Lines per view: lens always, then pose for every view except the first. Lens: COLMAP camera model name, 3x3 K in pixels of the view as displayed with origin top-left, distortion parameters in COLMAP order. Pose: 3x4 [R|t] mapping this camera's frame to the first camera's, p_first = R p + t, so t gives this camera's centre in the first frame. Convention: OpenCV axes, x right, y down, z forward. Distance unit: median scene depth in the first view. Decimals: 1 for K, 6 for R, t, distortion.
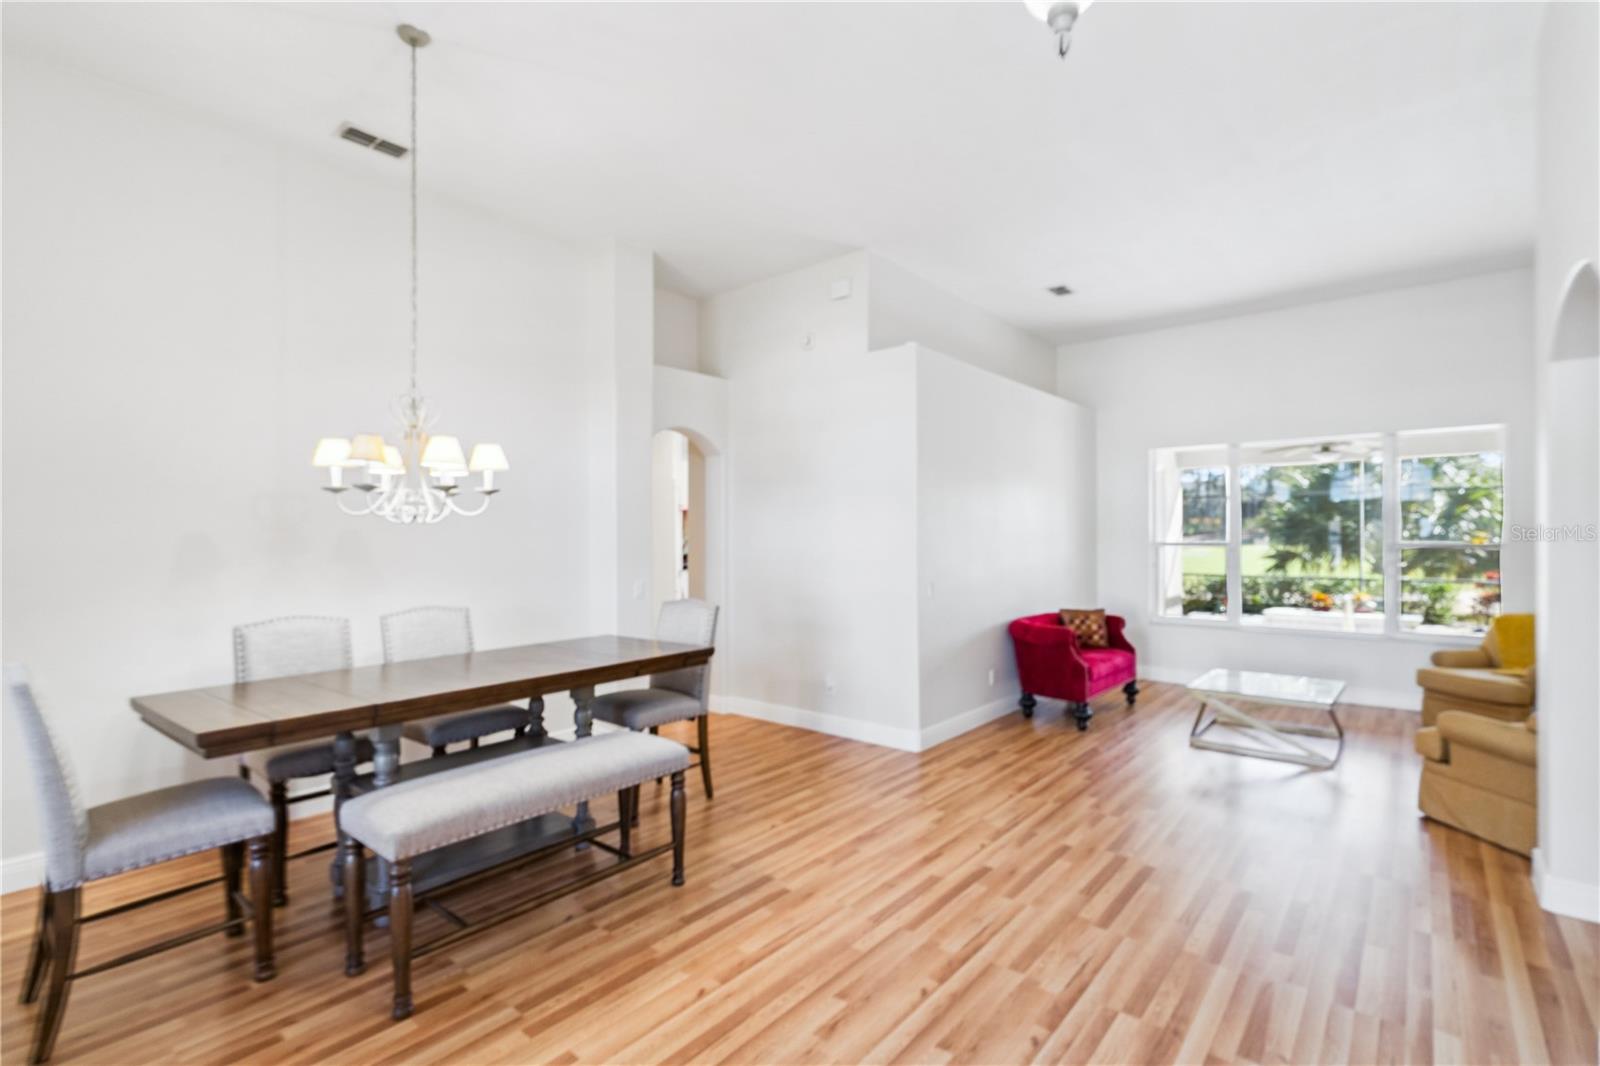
lens RADIAL K [[740.2, 0, 804.2], [0, 740.2, 531.7], [0, 0, 1]] dist [-0.000003, 0.000296]
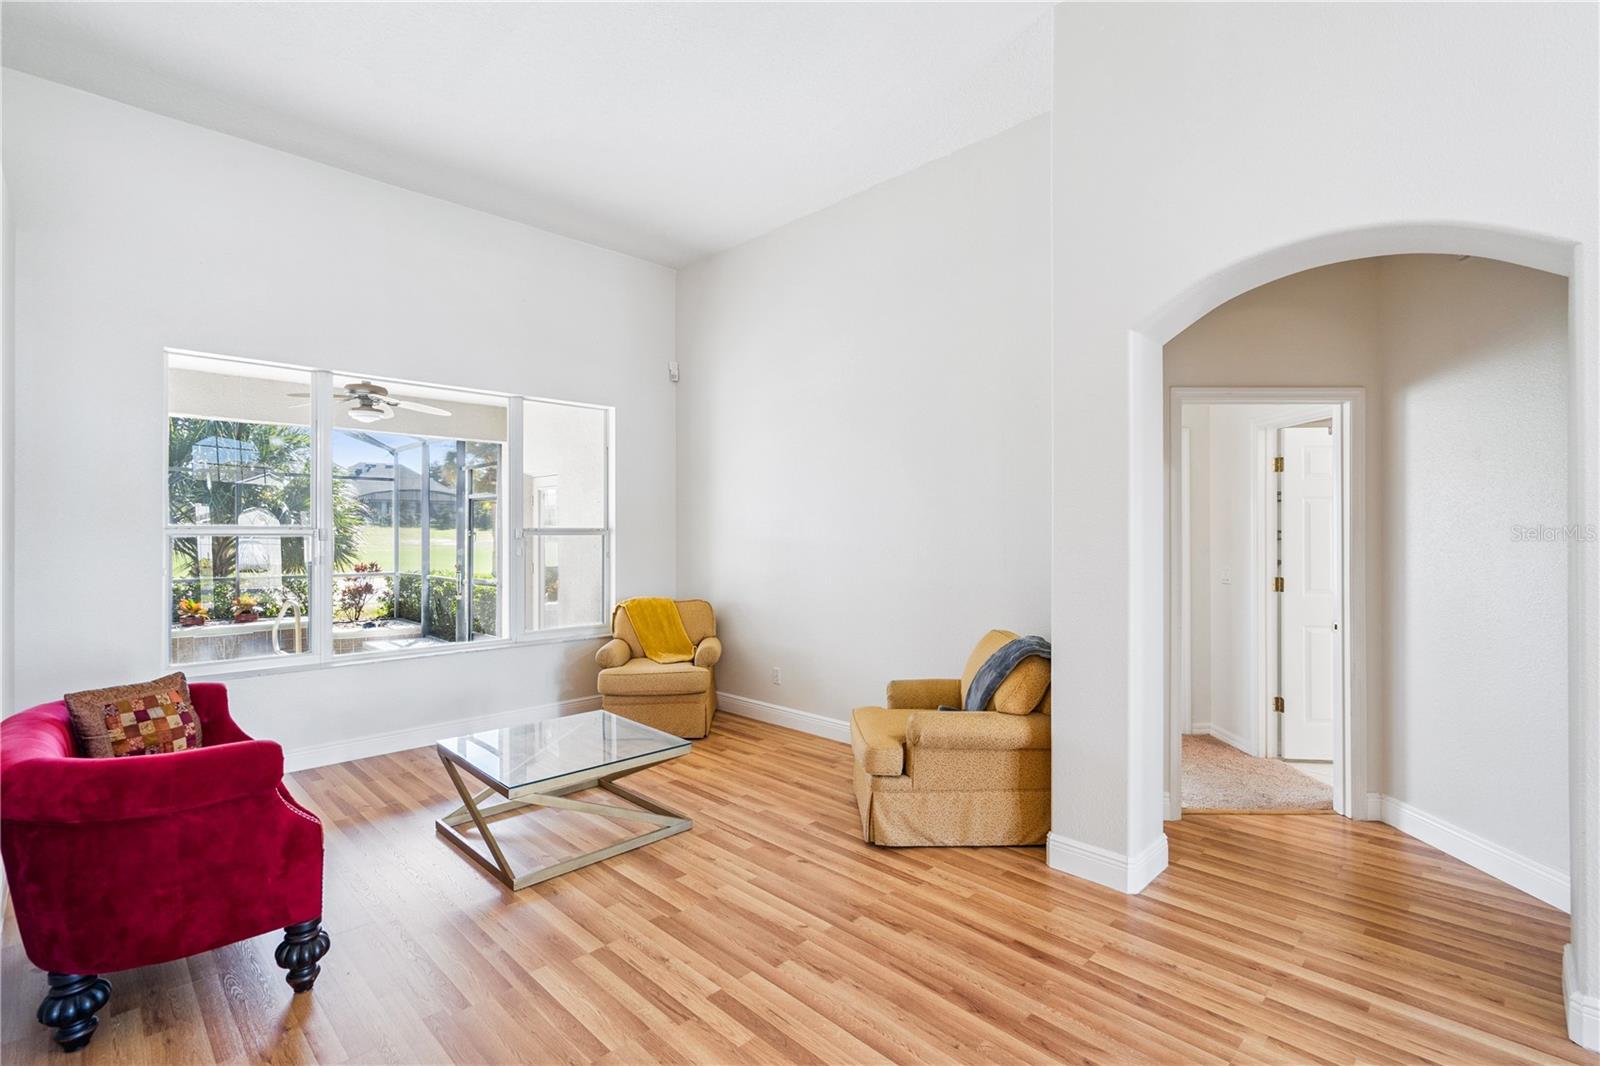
lens RADIAL K [[733.8, 0, 805.2], [0, 733.8, 527.8], [0, 0, 1]] dist [-0.000158, 0.000037]
pose [[0.084919, 0.009830, 0.996339, 0.008369], [-0.007166, 0.999932, -0.009254, 0.041410], [-0.996362, -0.006354, 0.084983, 1.274498]]
